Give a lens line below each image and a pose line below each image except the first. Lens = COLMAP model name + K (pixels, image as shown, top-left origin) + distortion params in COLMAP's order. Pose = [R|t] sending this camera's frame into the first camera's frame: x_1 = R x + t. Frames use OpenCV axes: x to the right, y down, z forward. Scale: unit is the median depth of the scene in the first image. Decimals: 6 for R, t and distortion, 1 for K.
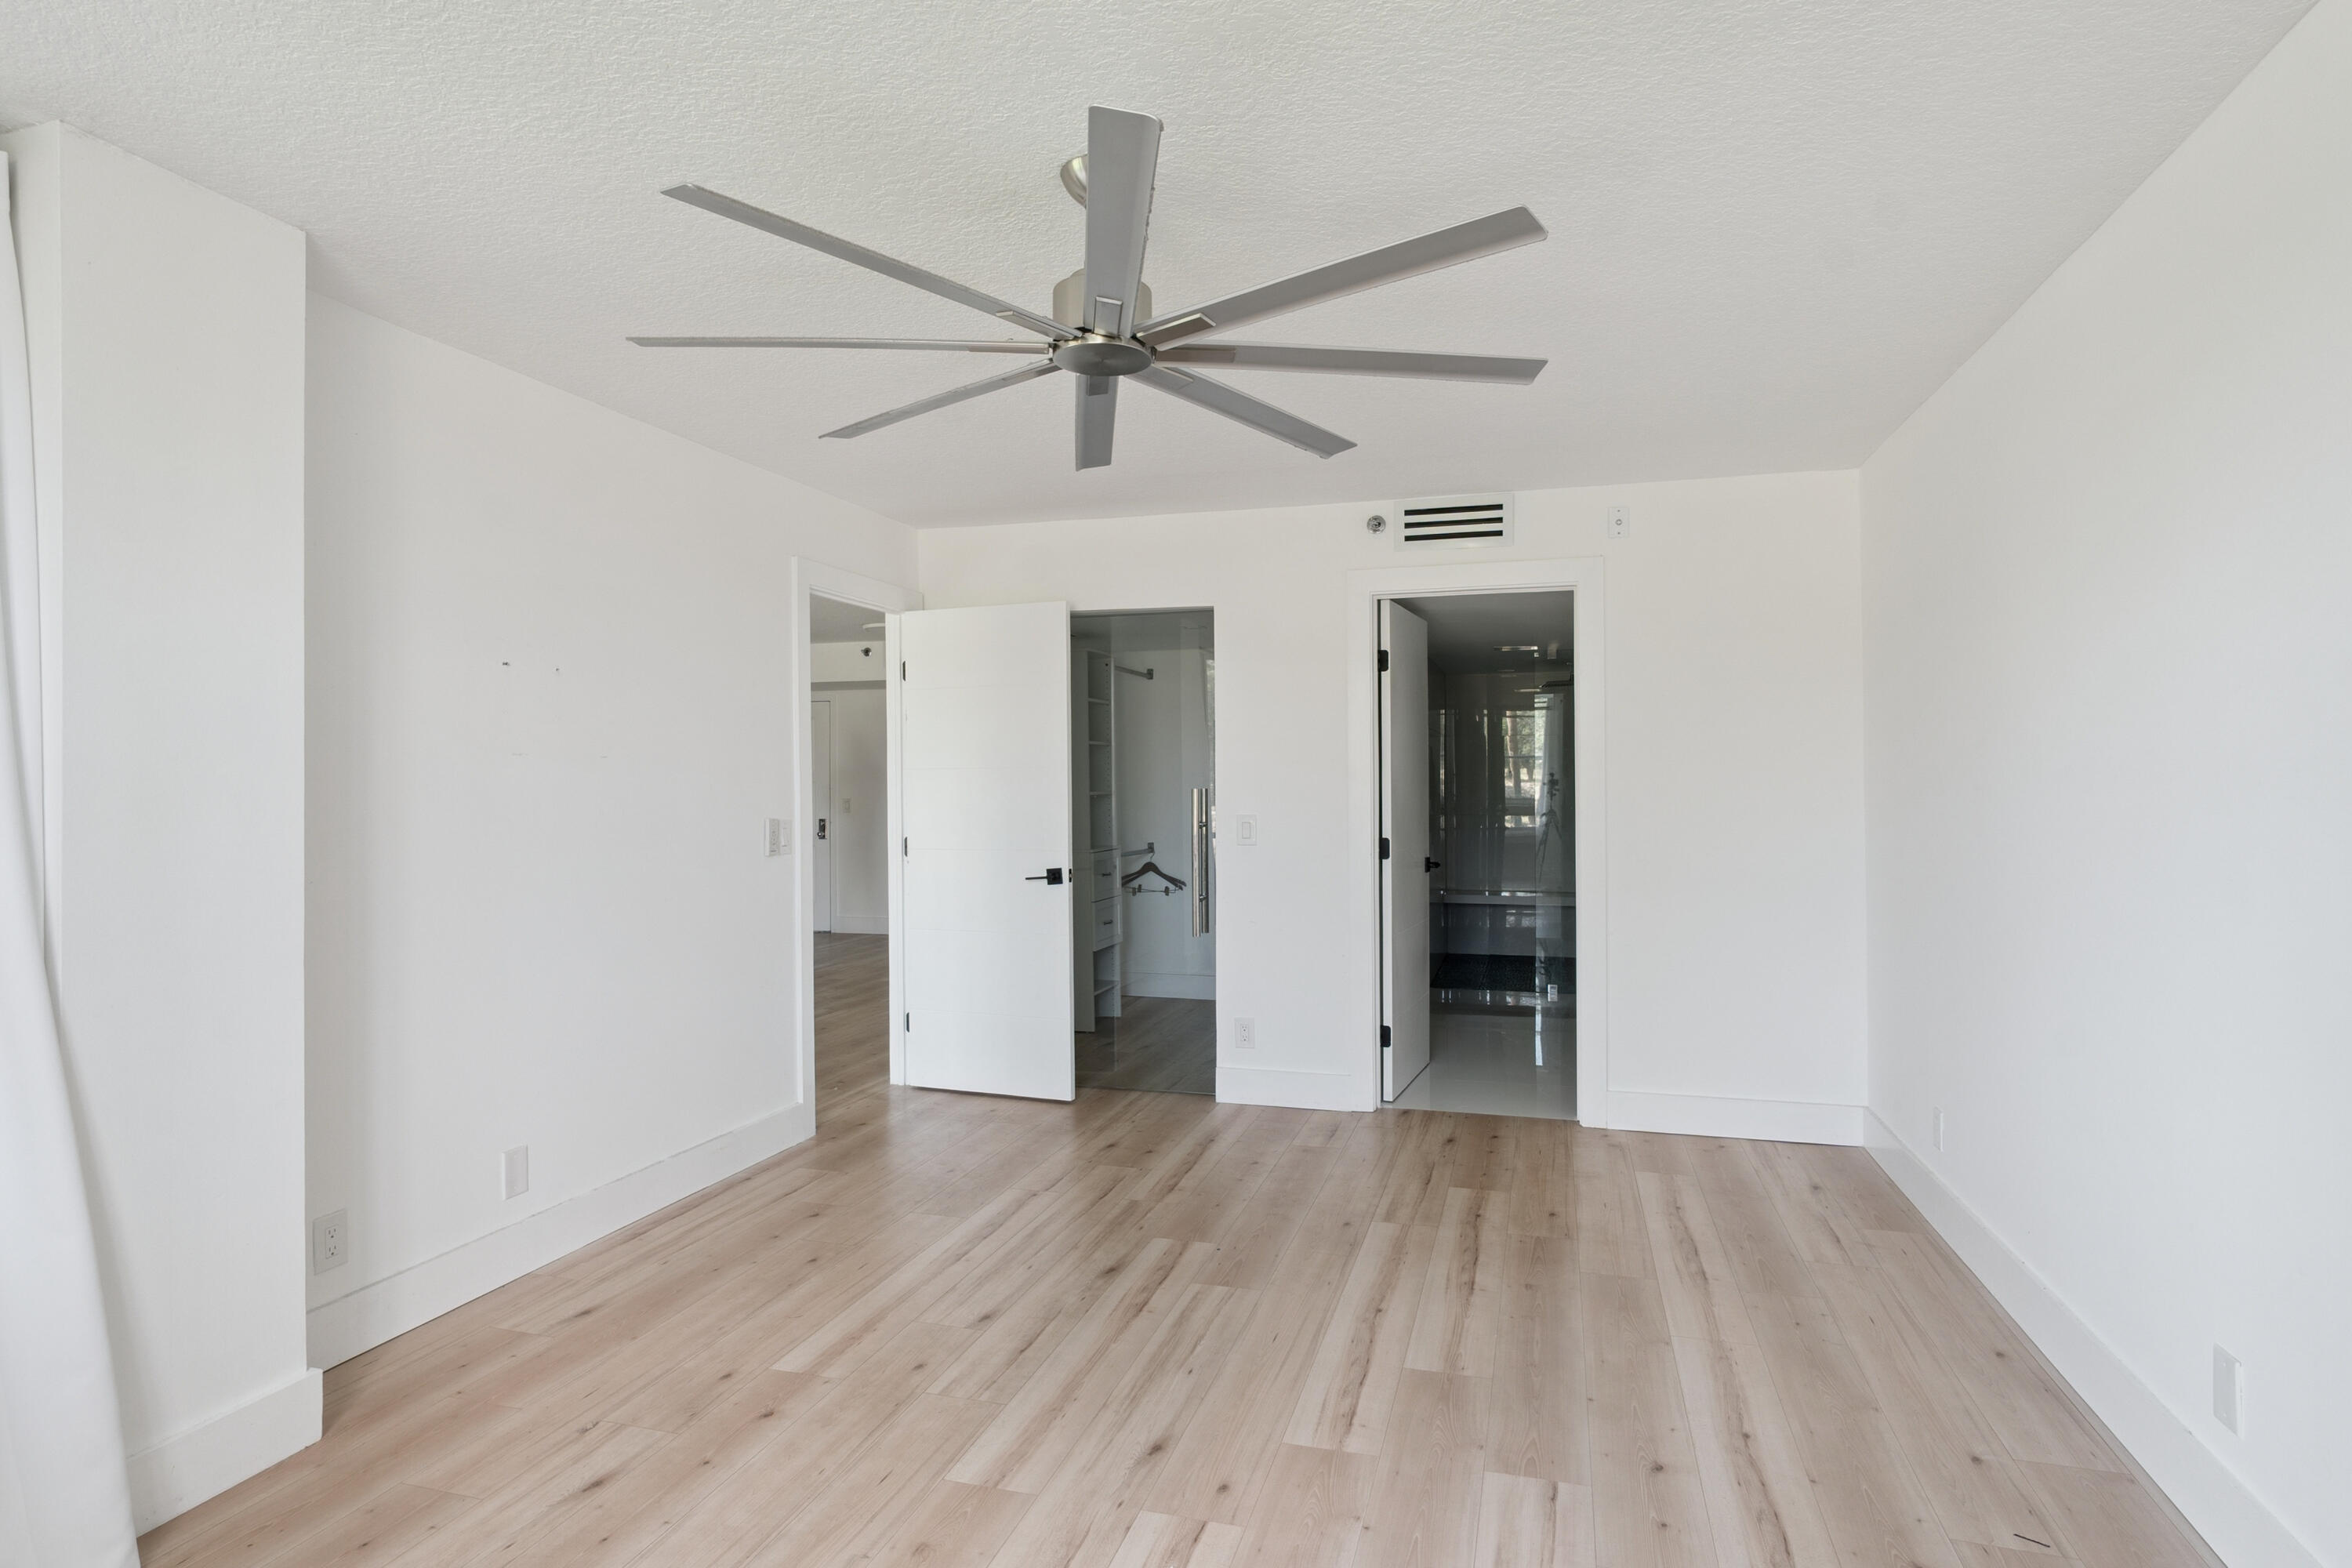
lens RADIAL K [[1250.1, 0, 1169.3], [0, 1250.1, 780.7], [0, 0, 1]] dist [-0.012243, 0.001058]
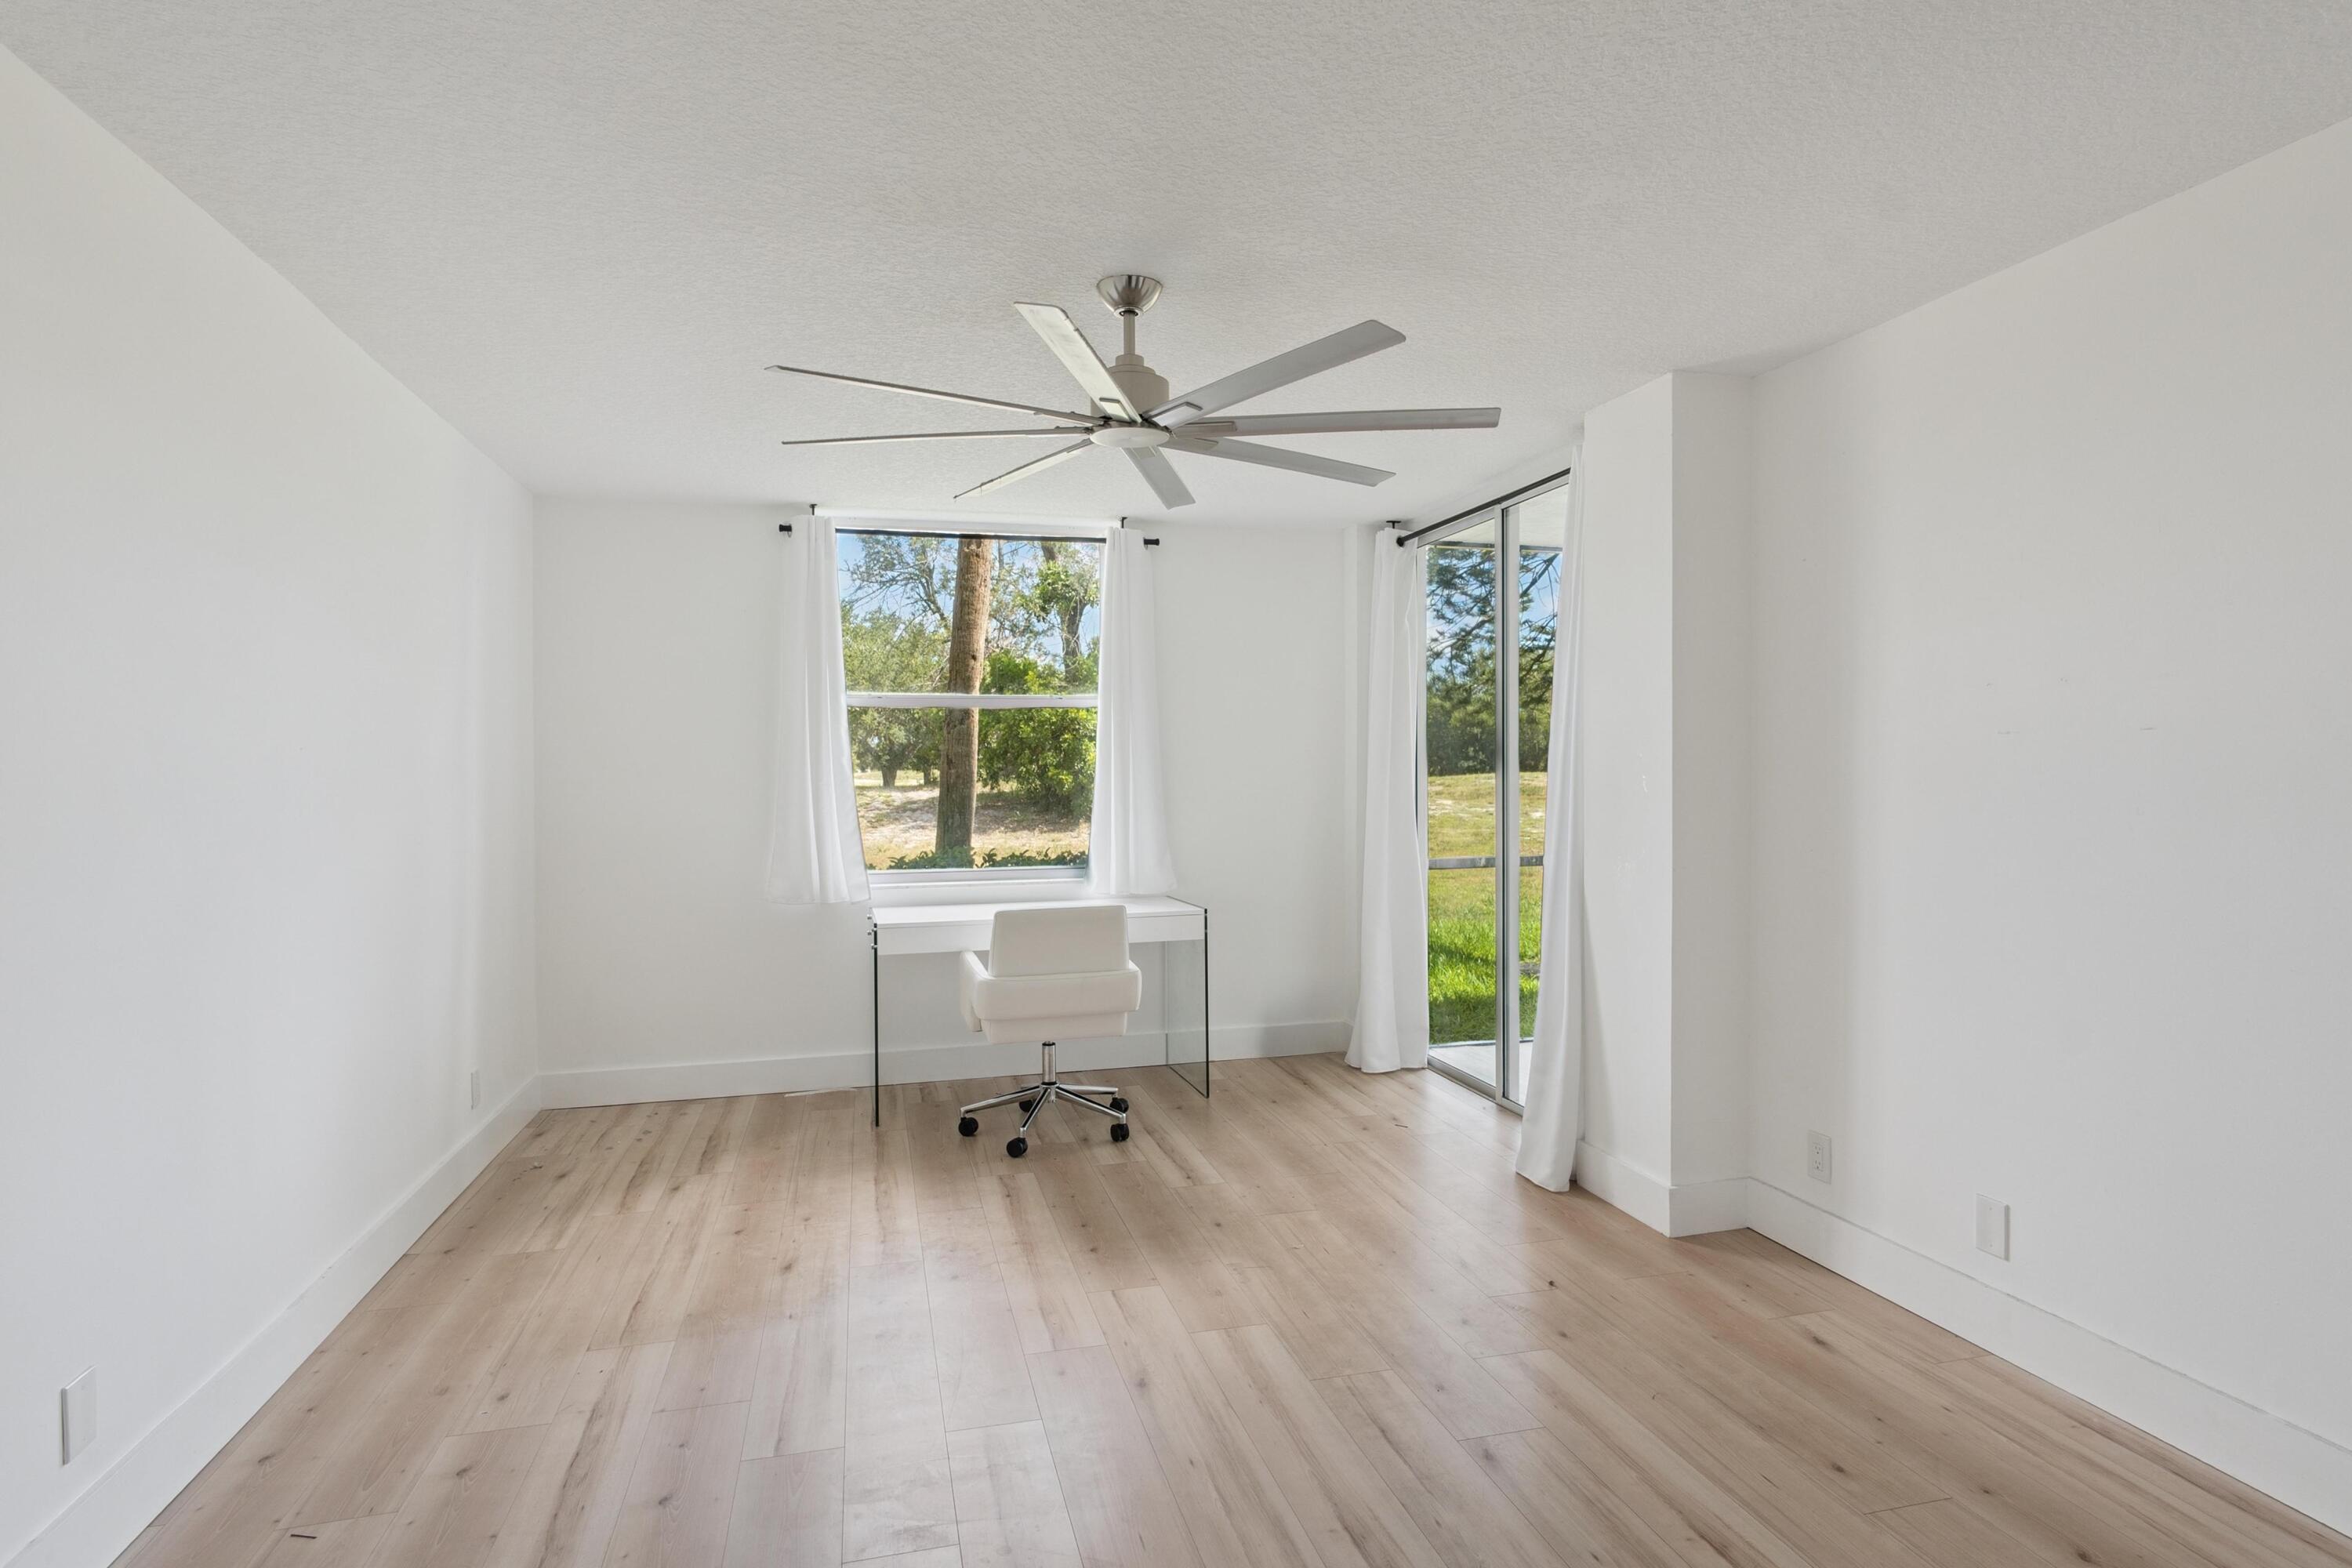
lens RADIAL K [[1250.1, 0, 1169.3], [0, 1250.1, 780.7], [0, 0, 1]] dist [-0.012243, 0.001058]
pose [[-0.858506, 0.015359, -0.512574, 0.425059], [0.009764, 0.999860, 0.013608, -0.007717], [0.512711, 0.006678, -0.858535, 1.583477]]
